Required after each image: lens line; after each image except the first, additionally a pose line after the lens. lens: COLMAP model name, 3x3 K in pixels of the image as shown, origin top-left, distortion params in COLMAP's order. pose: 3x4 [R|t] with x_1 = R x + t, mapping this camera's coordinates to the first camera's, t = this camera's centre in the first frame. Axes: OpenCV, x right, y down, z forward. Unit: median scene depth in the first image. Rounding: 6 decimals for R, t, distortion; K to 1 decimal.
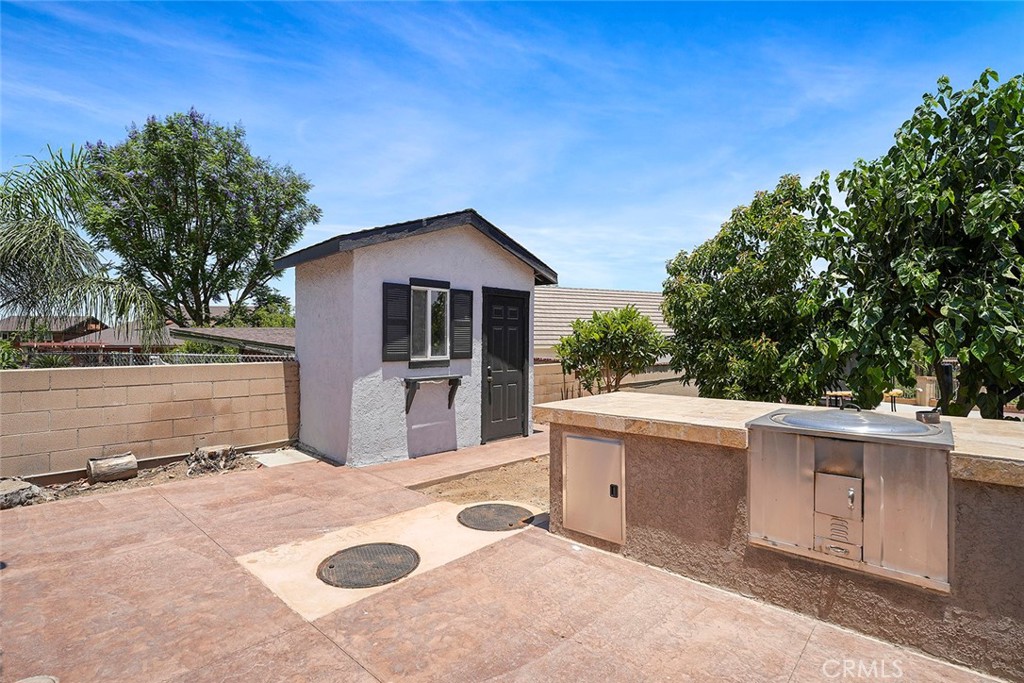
lens RADIAL K [[475.6, 0, 512.0], [0, 475.6, 341.5], [0, 0, 1]] dist [0.000472, 0.000712]
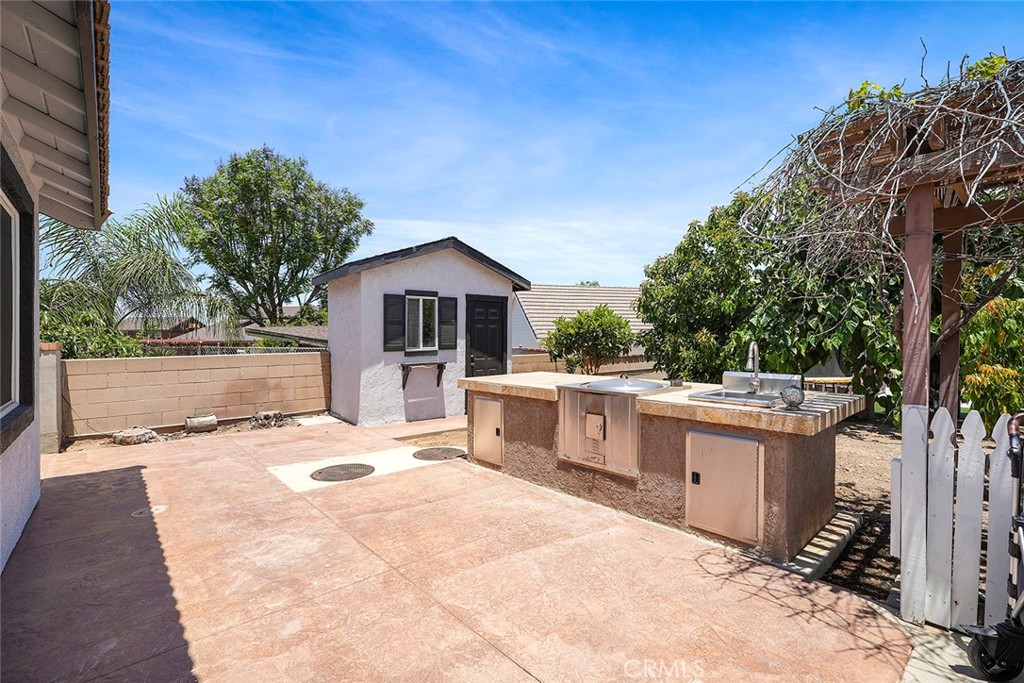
lens RADIAL K [[430.2, 0, 512.0], [0, 430.2, 341.5], [0, 0, 1]] dist [0.001626, -0.000078]
pose [[0.996361, -0.006736, -0.084971, 0.167971], [0.007926, 0.999875, 0.013681, -0.000678], [0.084869, -0.014304, 0.996289, -0.174642]]
